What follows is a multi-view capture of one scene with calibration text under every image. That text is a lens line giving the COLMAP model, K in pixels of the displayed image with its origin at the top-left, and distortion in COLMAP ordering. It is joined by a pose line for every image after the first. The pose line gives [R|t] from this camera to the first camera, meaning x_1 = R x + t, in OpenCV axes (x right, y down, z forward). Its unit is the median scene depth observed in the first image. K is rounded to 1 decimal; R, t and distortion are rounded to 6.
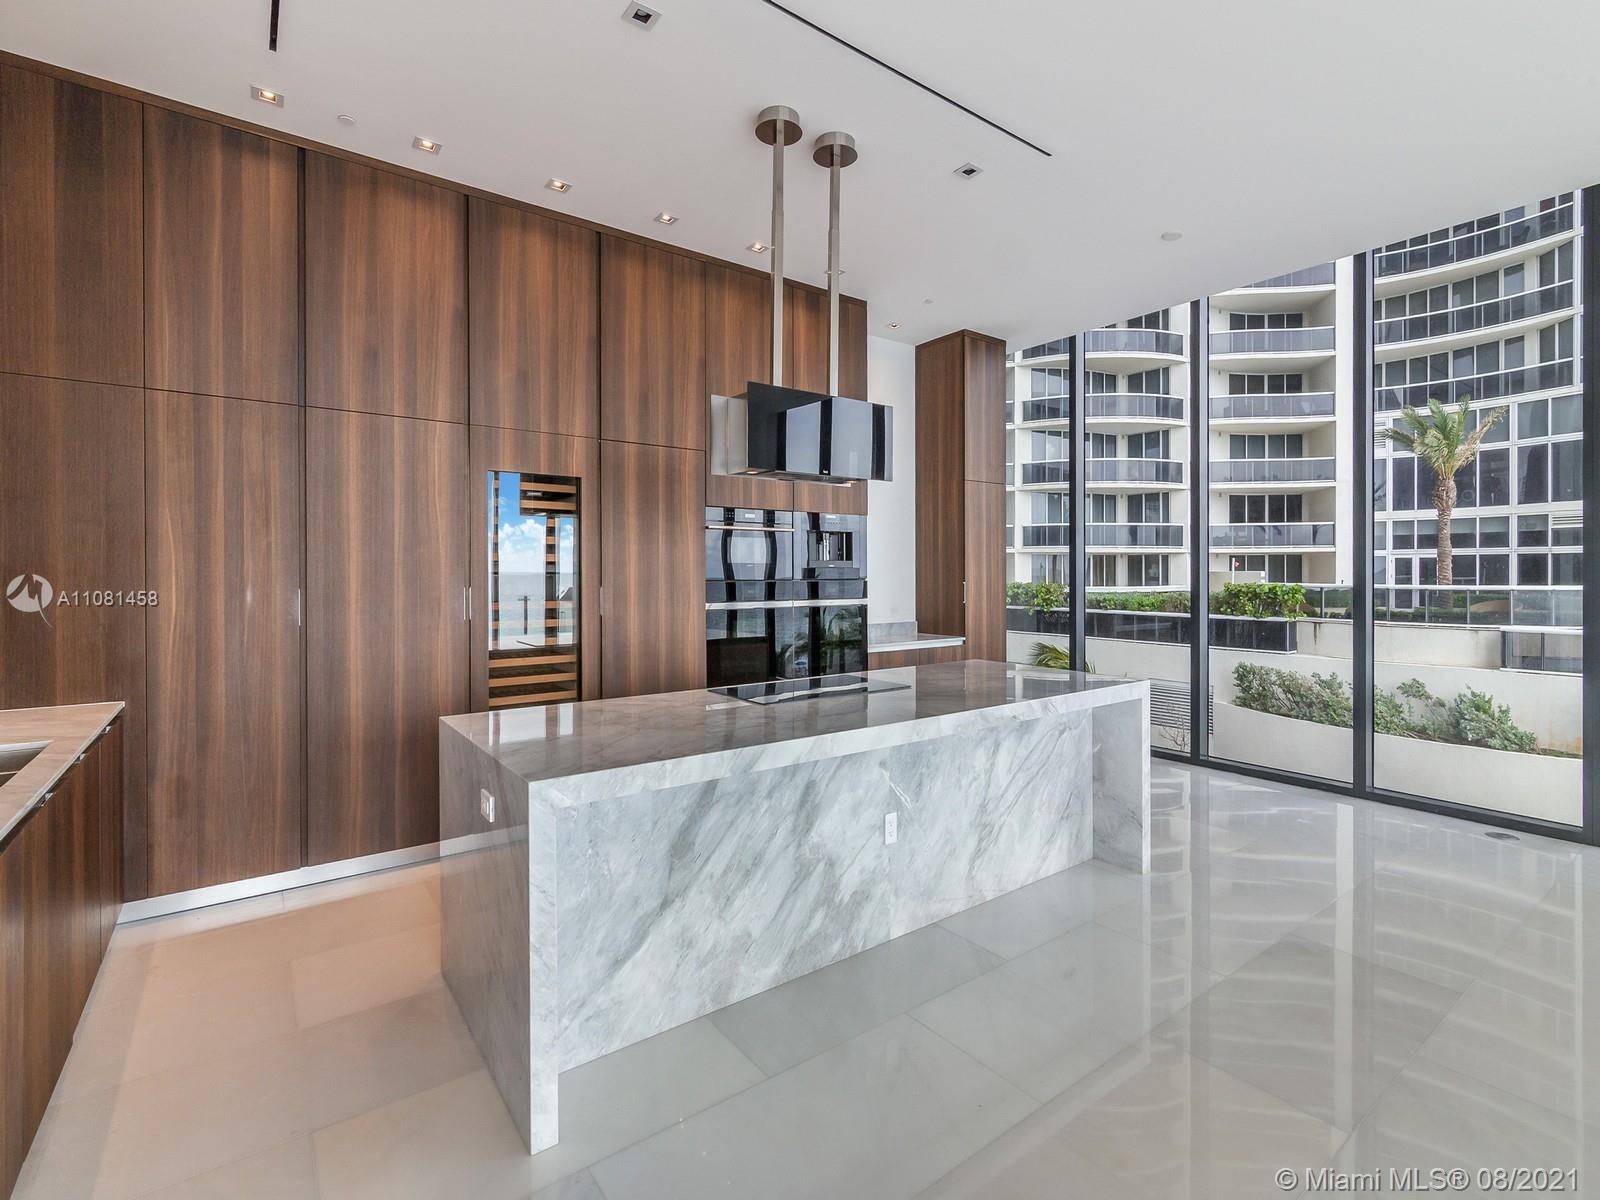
lens RADIAL K [[743.7, 0, 798.7], [0, 743.7, 576.6], [0, 0, 1]] dist [0.000890, -0.001405]
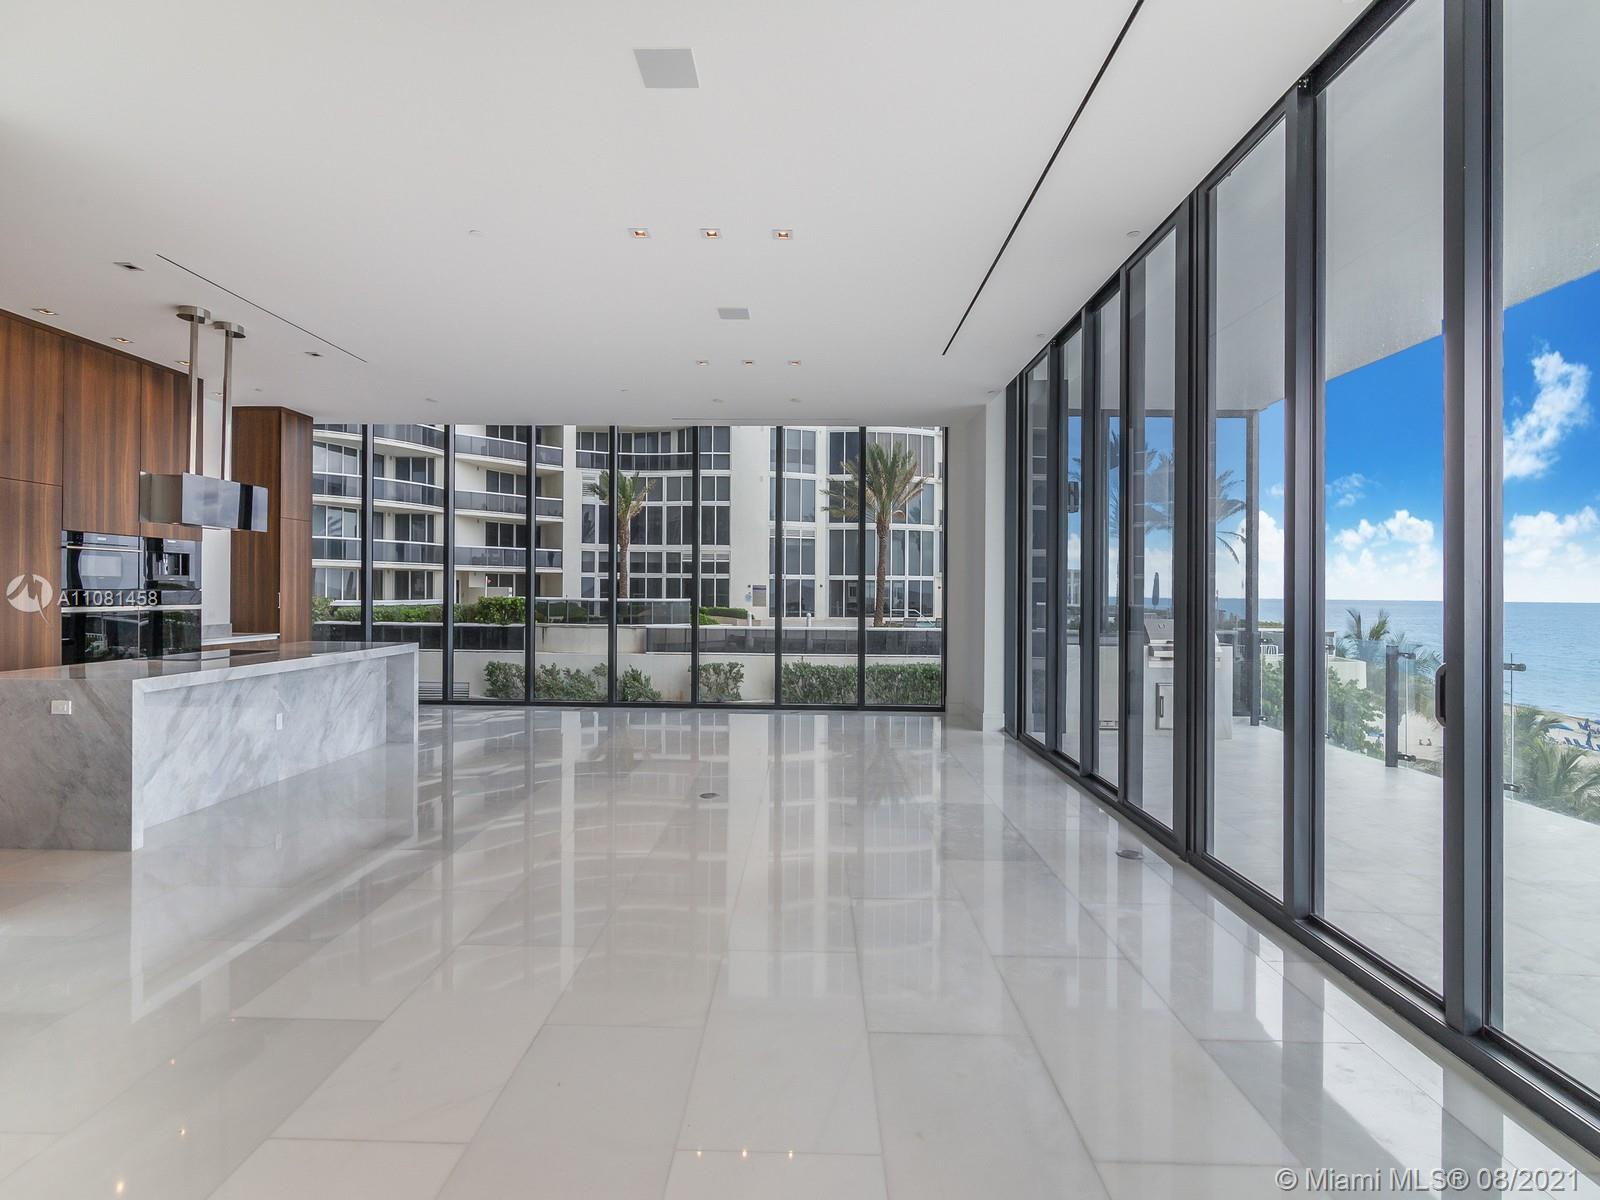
lens RADIAL K [[743.7, 0, 790.2], [0, 743.7, 594.8], [0, 0, 1]] dist [0.000890, -0.001405]
pose [[0.615184, 0.003774, 0.788374, -0.434043], [-0.007289, 0.999973, 0.000901, 0.005245], [-0.788350, -0.006301, 0.615195, -0.901368]]
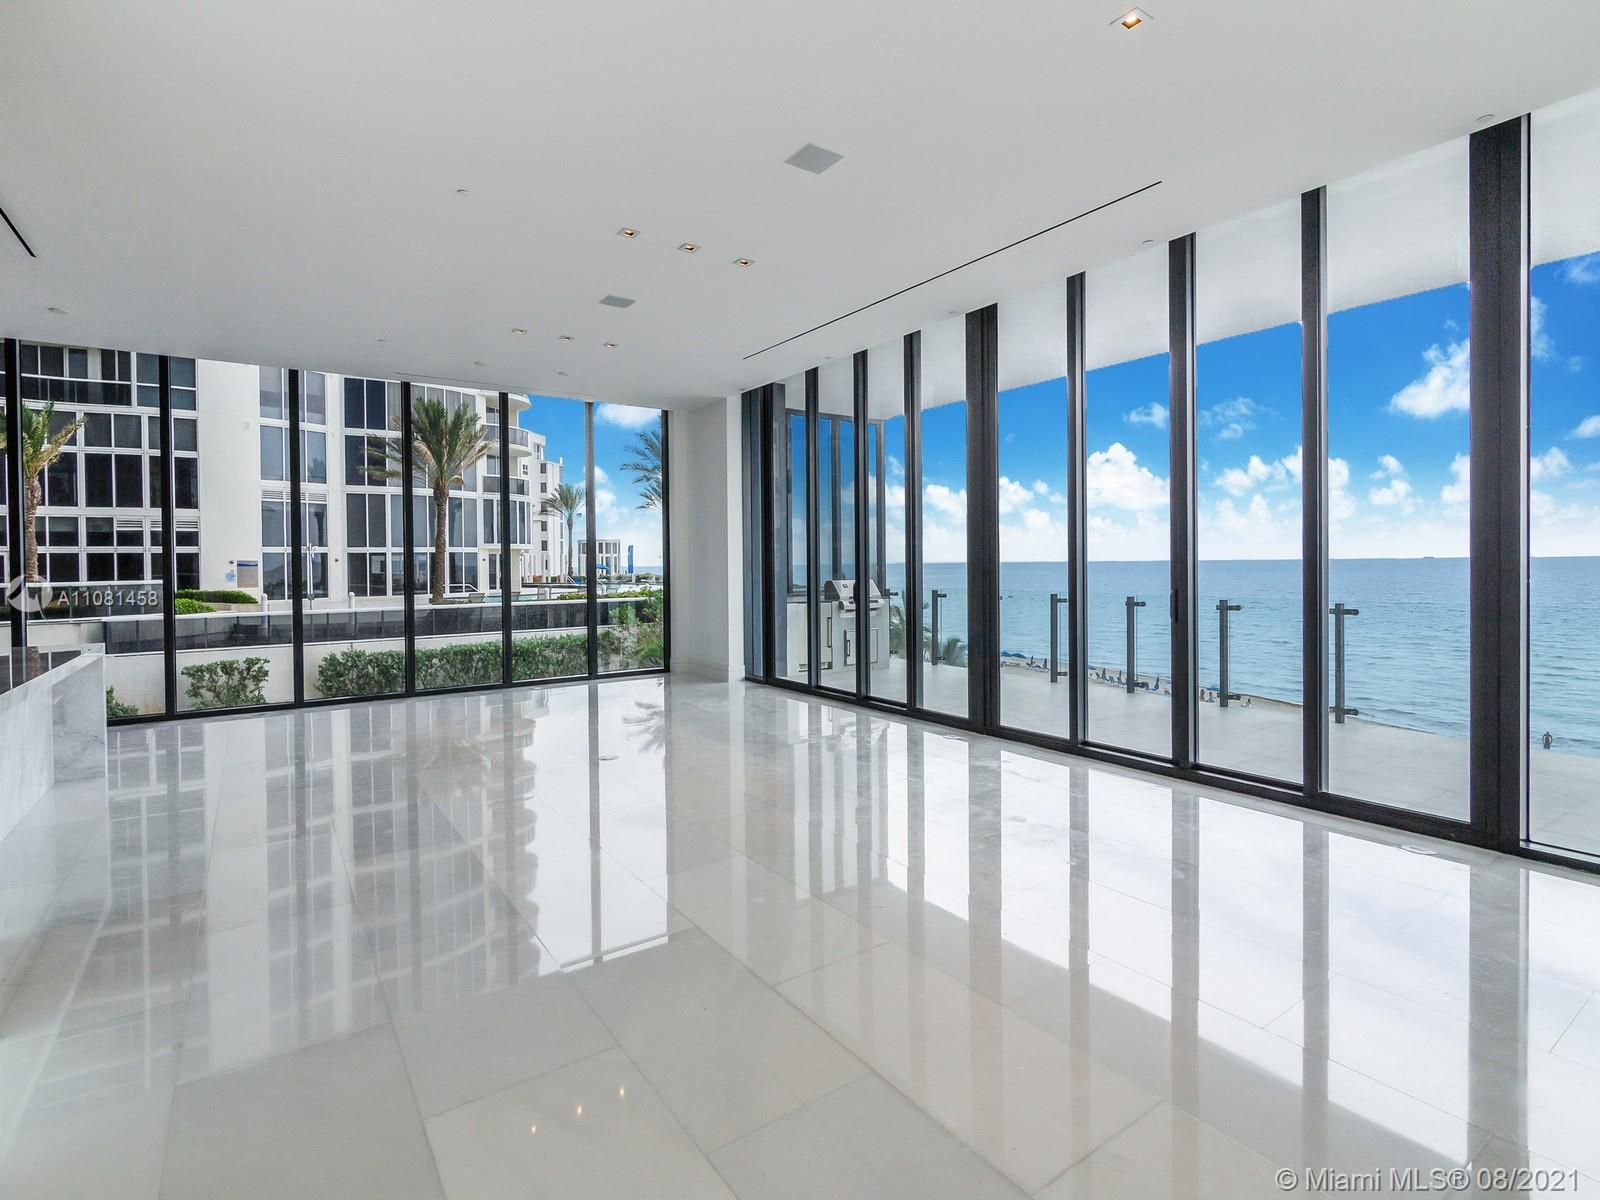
lens RADIAL K [[768.6, 0, 797.6], [0, 768.6, 581.3], [0, 0, 1]] dist [-0.008996, 0.000289]
pose [[0.021643, -0.023928, 0.999479, -0.891268], [0.015433, 0.999602, 0.023597, 0.004819], [-0.999647, 0.014914, 0.022004, -0.383145]]
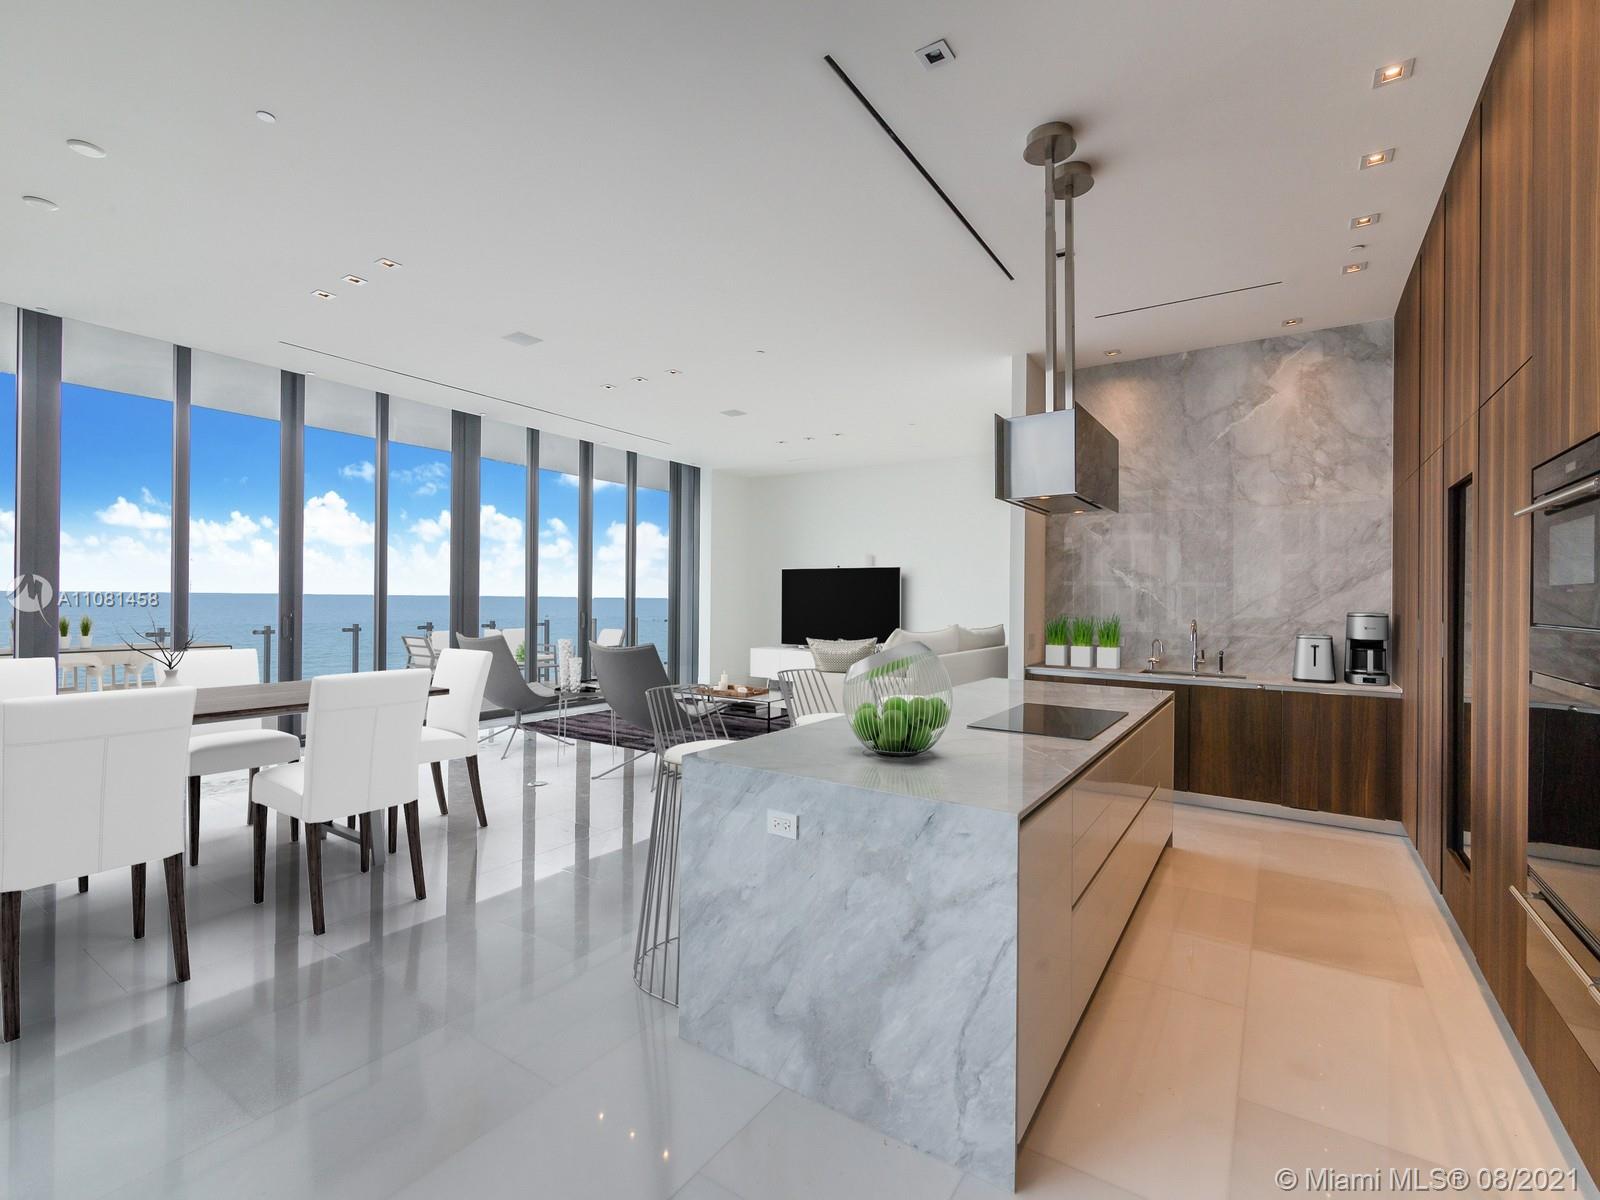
lens RADIAL K [[703.0, 0, 798.7], [0, 703.0, 607.2], [0, 0, 1]] dist [0.001937, -0.001357]
pose [[-0.934229, -0.005425, -0.356633, 0.605672], [-0.012550, 0.999765, 0.017668, -0.009133], [0.356453, 0.020982, -0.934077, 1.494930]]
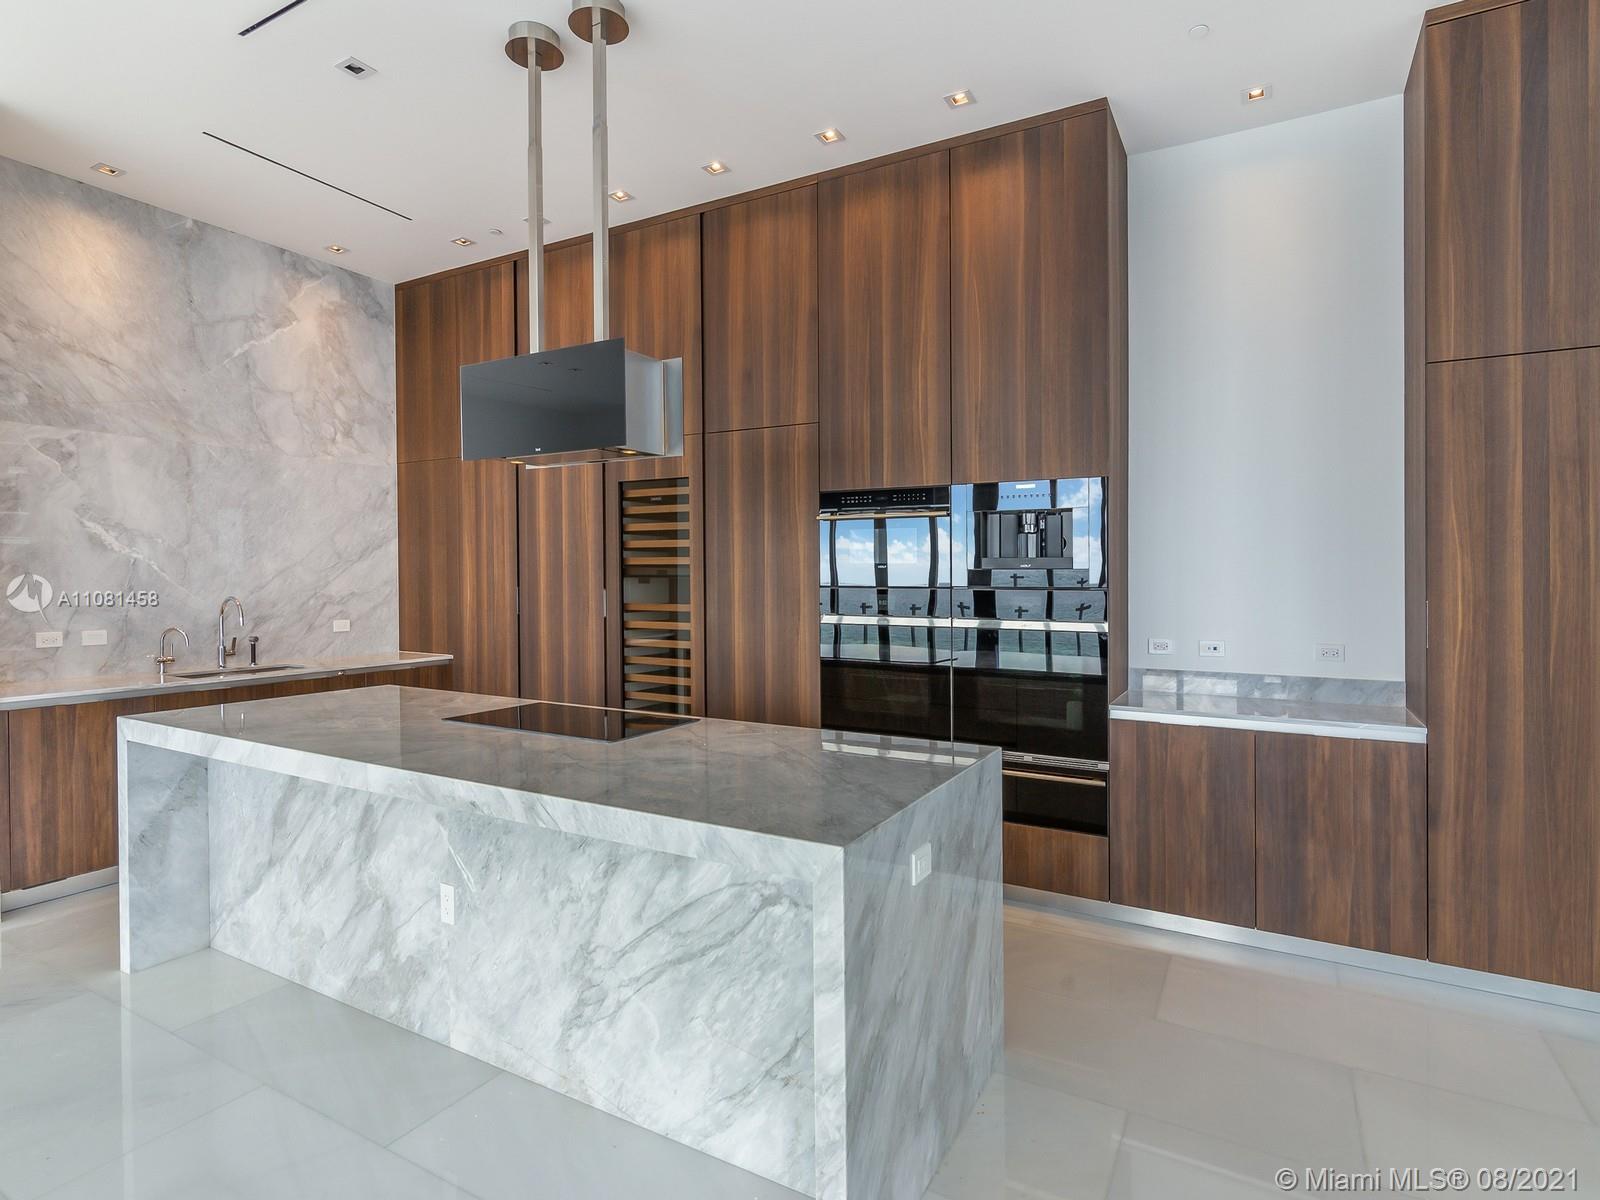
lens RADIAL K [[832.5, 0, 811.1], [0, 832.5, 585.7], [0, 0, 1]] dist [-0.000063, -0.000937]
pose [[0.413857, 0.013058, -0.910248, 0.822833], [-0.007758, 0.999911, 0.010817, -0.005508], [0.910309, 0.002585, 0.413922, 0.757237]]
